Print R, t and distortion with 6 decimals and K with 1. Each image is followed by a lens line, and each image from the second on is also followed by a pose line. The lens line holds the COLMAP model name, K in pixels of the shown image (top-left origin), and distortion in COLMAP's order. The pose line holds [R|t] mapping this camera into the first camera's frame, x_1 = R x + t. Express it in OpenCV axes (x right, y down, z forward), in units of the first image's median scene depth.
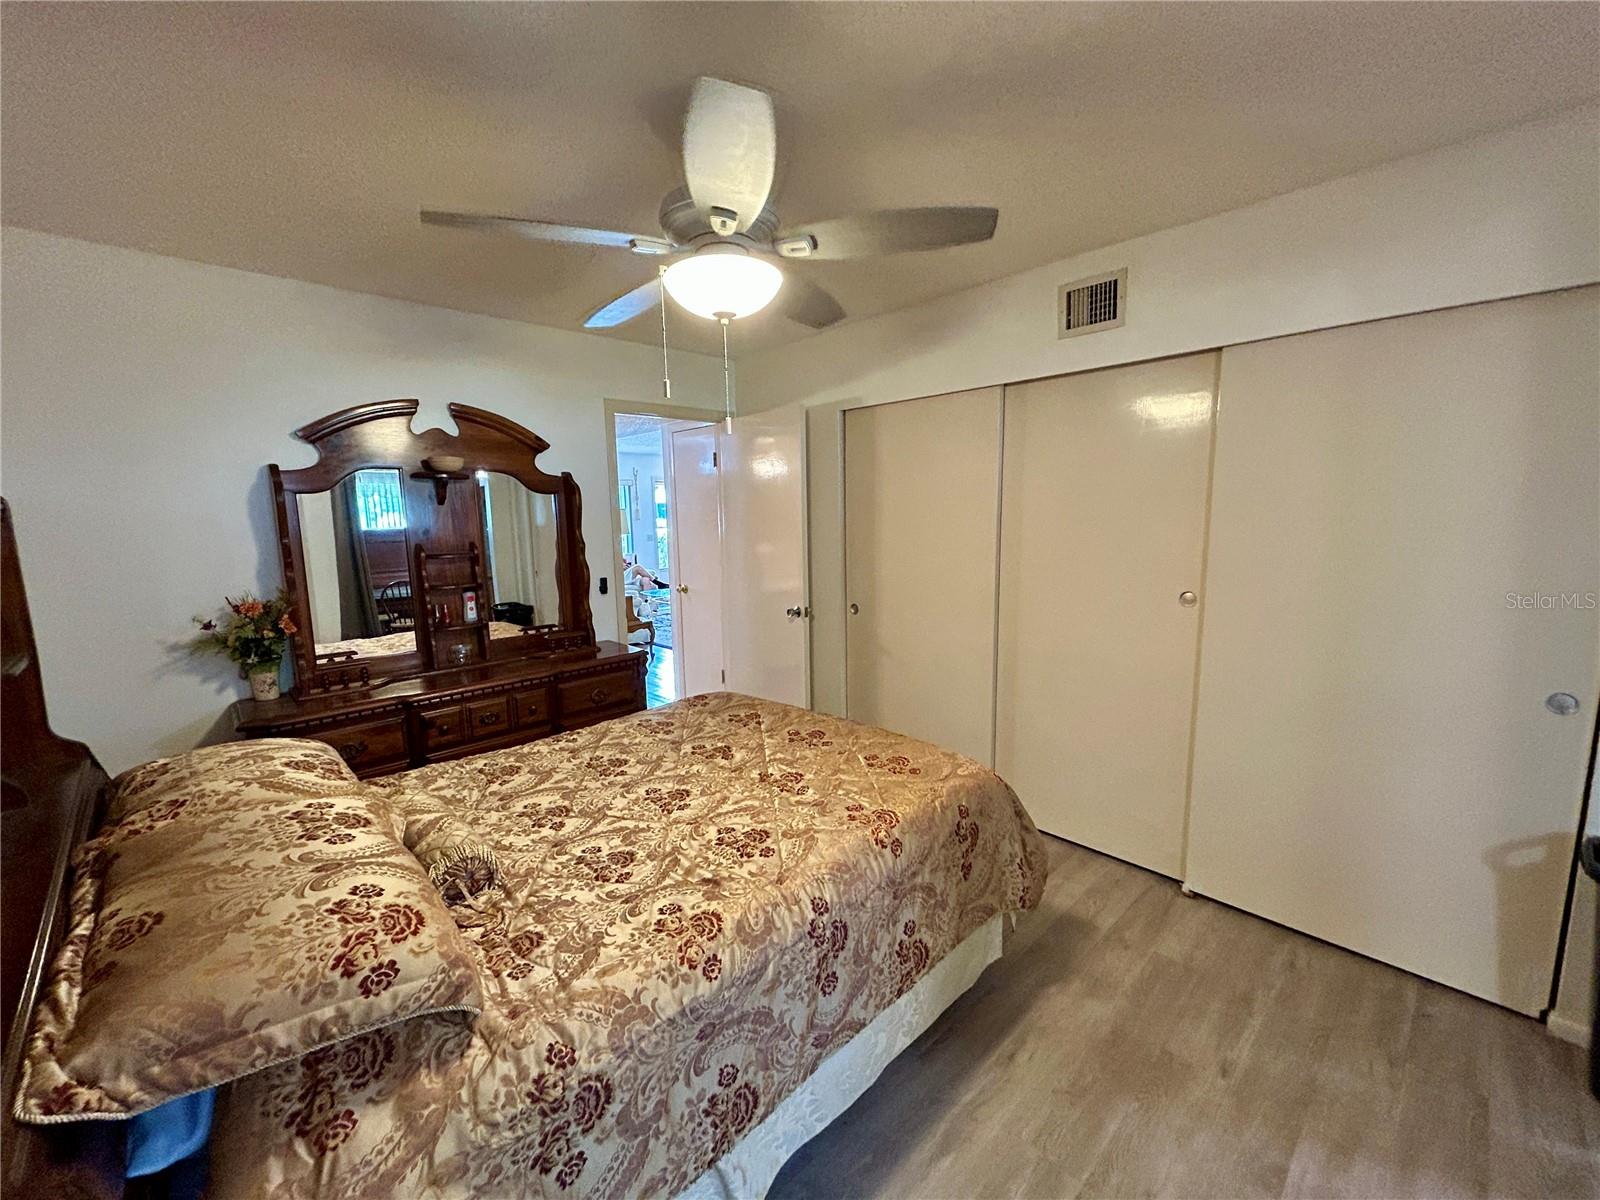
lens RADIAL K [[638.7, 0, 799.3], [0, 638.7, 602.1], [0, 0, 1]] dist [-0.001658, -0.000080]
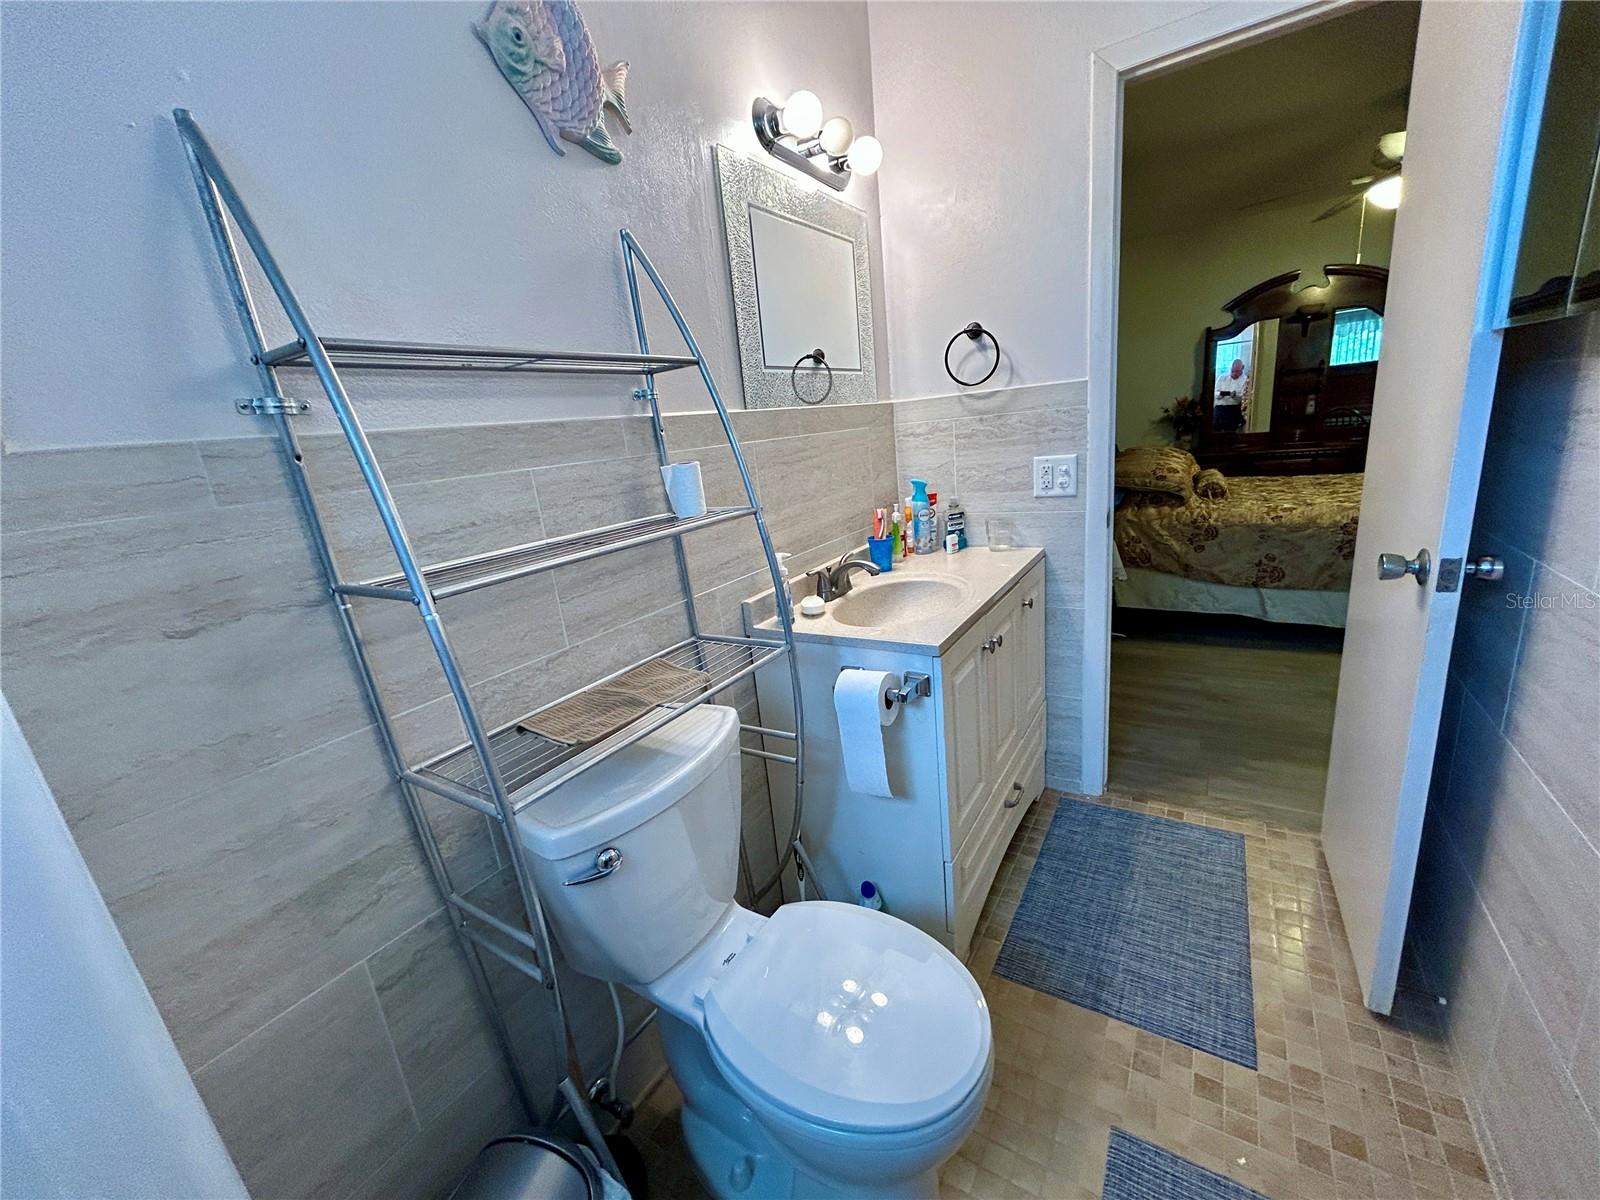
lens RADIAL K [[638.7, 0, 799.3], [0, 638.7, 602.1], [0, 0, 1]] dist [-0.001658, -0.000080]
pose [[0.242448, 0.244467, -0.938858, 0.976812], [-0.037460, 0.969368, 0.242738, 0.185389], [0.969441, -0.023681, 0.244179, -0.767911]]
